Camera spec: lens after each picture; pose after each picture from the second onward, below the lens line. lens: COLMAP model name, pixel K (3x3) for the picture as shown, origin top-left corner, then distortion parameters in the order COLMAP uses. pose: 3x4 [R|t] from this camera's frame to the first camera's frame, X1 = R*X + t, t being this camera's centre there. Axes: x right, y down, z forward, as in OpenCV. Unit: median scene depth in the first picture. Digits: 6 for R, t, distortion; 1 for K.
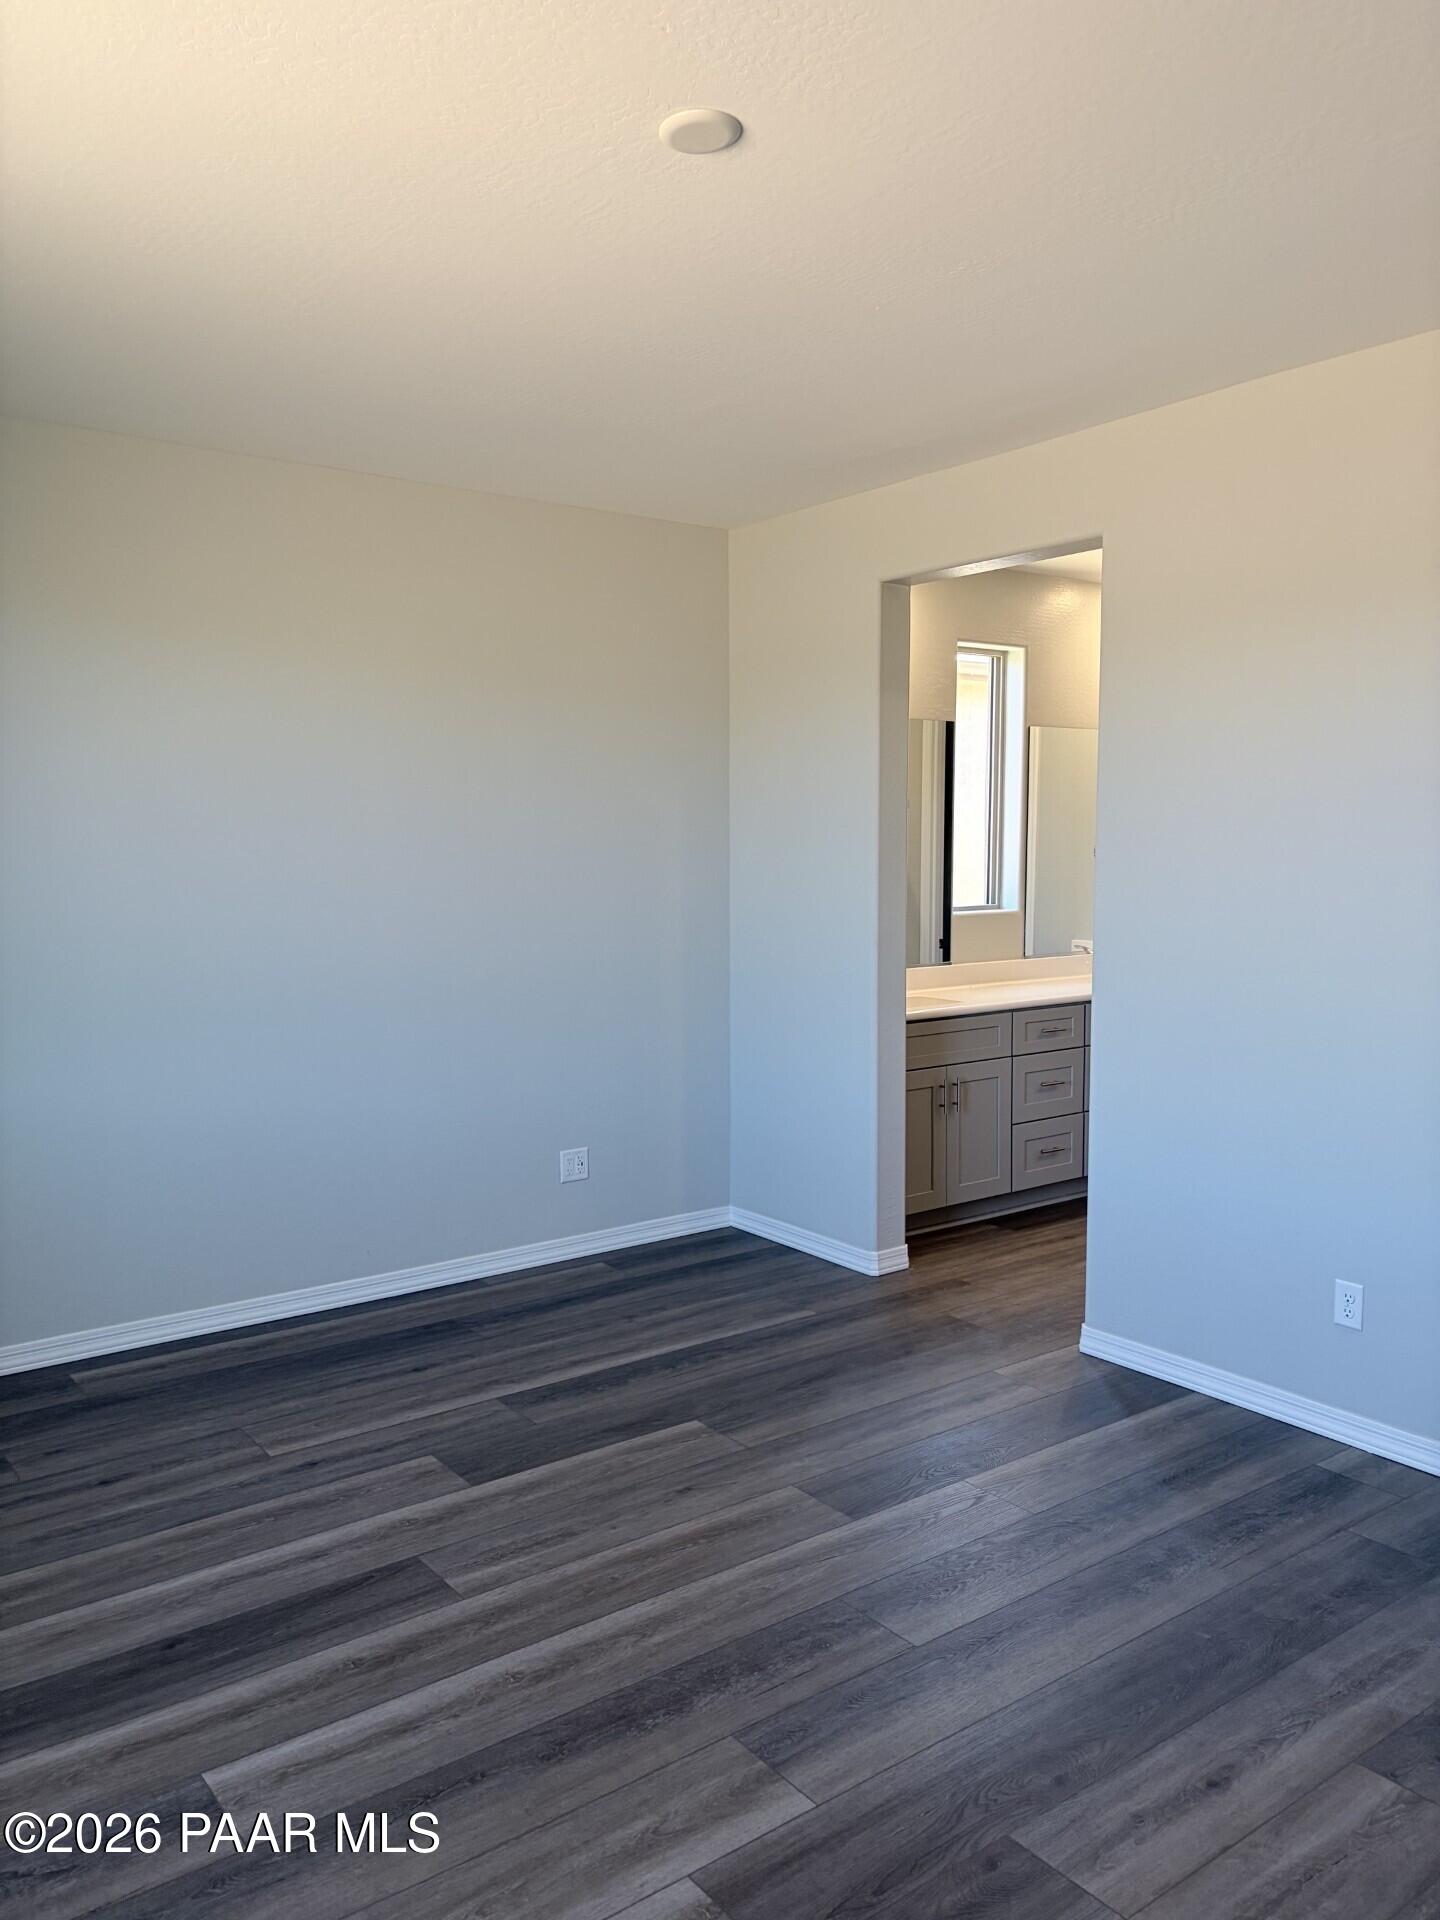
lens RADIAL K [[1448.1, 0, 714.3], [0, 1448.1, 965.5], [0, 0, 1]] dist [0.024682, 0.014060]
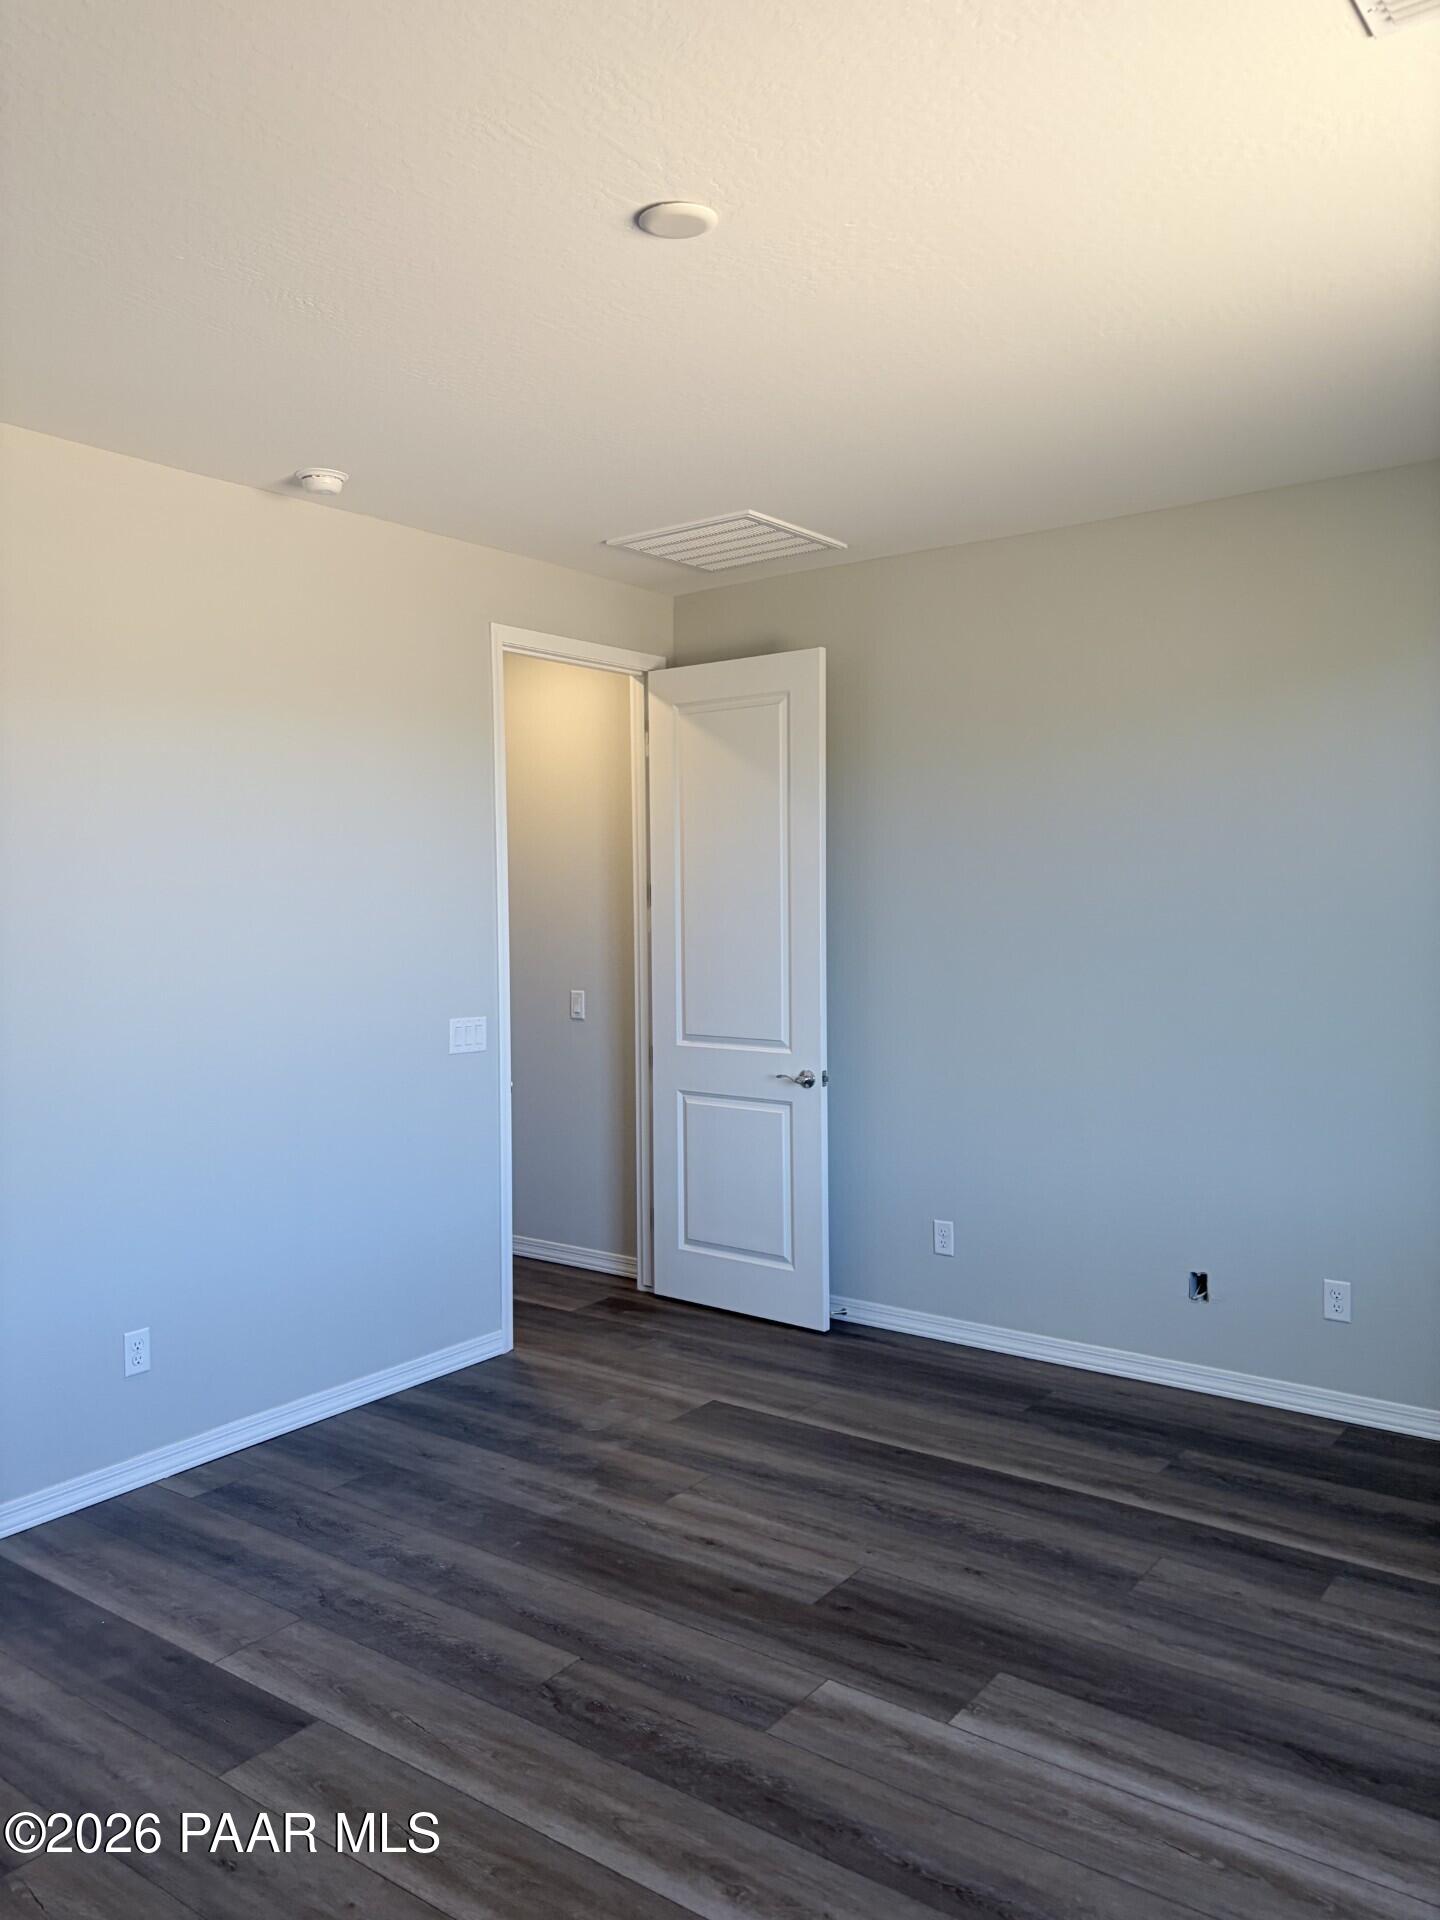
lens RADIAL K [[1448.1, 0, 711.0], [0, 1448.1, 950.3], [0, 0, 1]] dist [0.024682, 0.014060]
pose [[-0.275586, -0.026905, 0.960900, -0.905388], [0.093081, 0.994164, 0.054532, -0.096027], [-0.956759, 0.104470, -0.271473, 1.158115]]
